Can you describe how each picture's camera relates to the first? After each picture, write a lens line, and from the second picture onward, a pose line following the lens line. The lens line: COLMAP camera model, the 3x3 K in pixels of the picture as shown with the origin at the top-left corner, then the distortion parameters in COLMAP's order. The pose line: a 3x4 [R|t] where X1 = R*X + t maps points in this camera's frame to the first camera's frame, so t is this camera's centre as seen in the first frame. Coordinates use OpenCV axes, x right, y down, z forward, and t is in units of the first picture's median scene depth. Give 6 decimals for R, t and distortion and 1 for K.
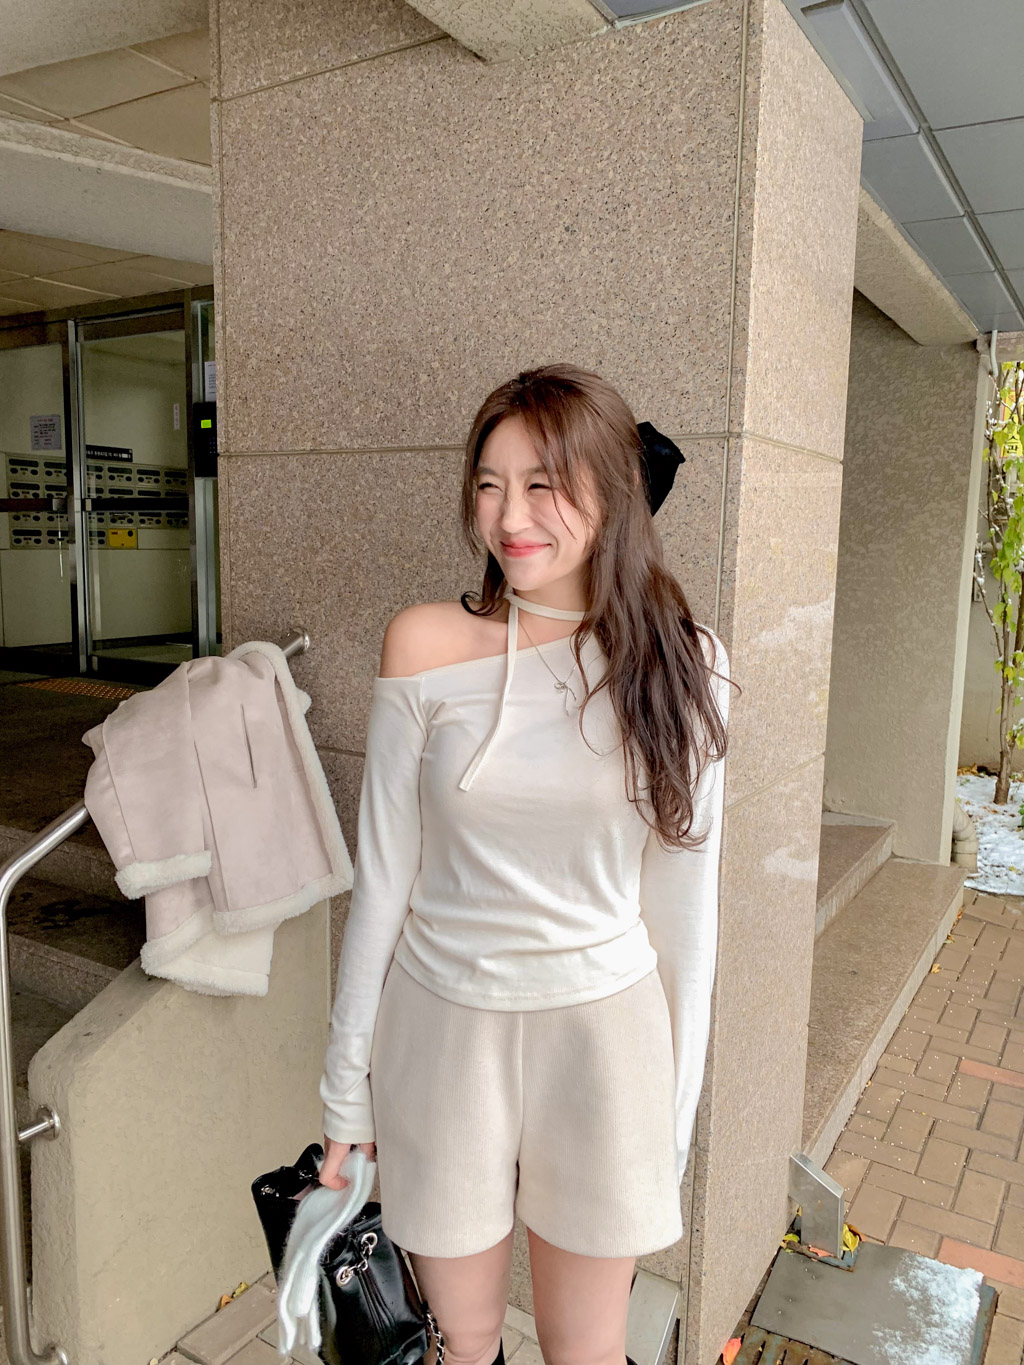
lens RADIAL K [[1030.8, 0, 503.6], [0, 1030.8, 683.5], [0, 0, 1]] dist [-0.009184, 0.001005]
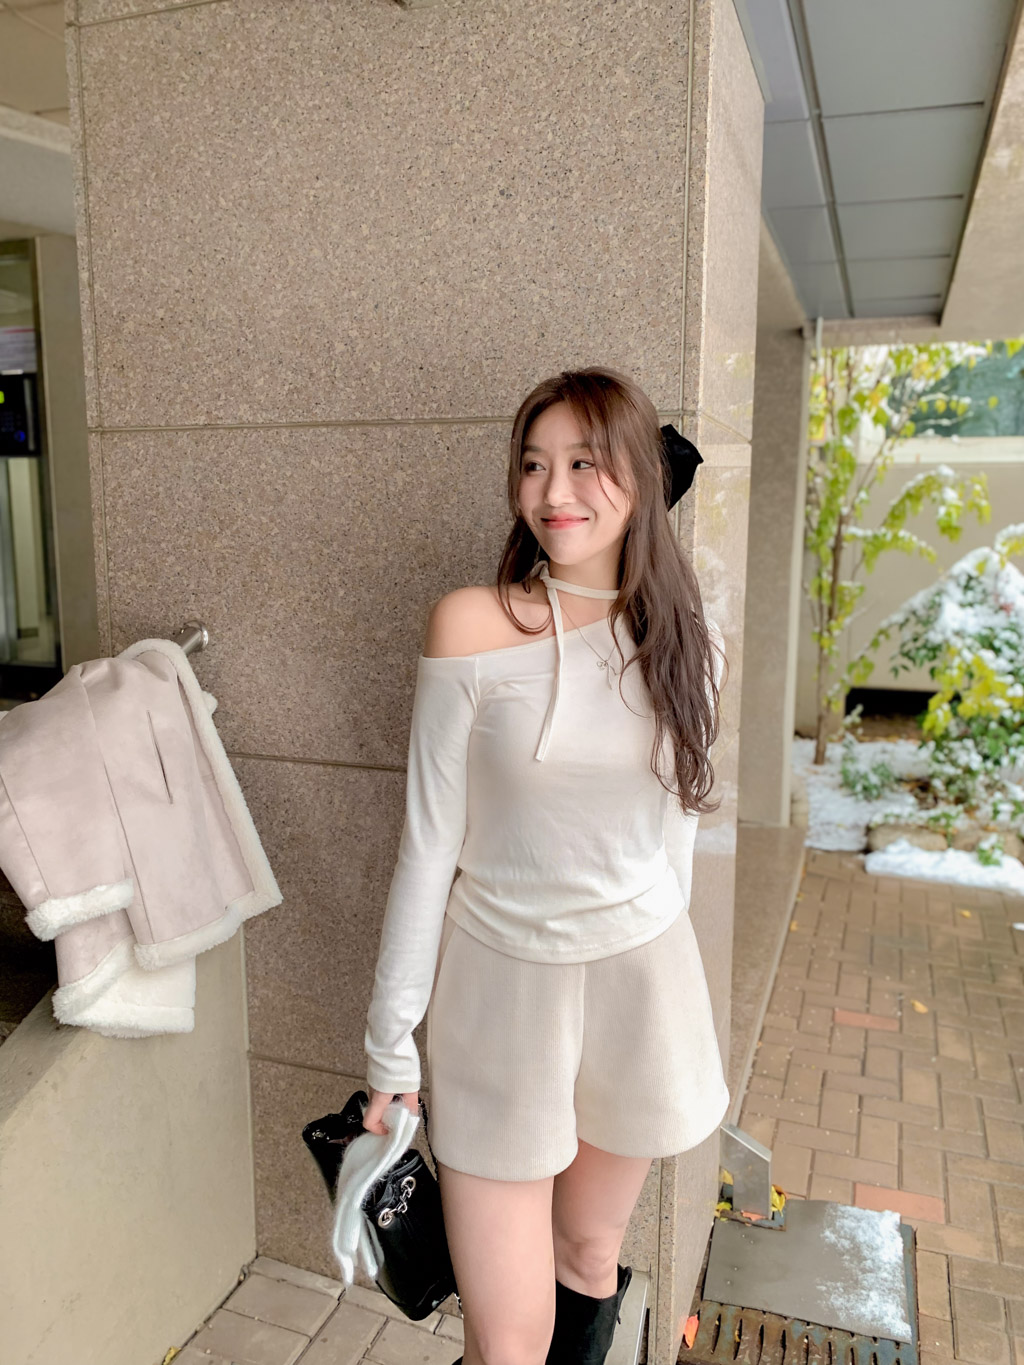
lens RADIAL K [[1030.8, 0, 518.0], [0, 1030.8, 681.3], [0, 0, 1]] dist [-0.009184, 0.001005]
pose [[0.976605, -0.042896, 0.210721, -0.126292], [0.039662, 0.999022, 0.019553, -0.009424], [-0.211354, -0.010738, 0.977351, 0.060356]]
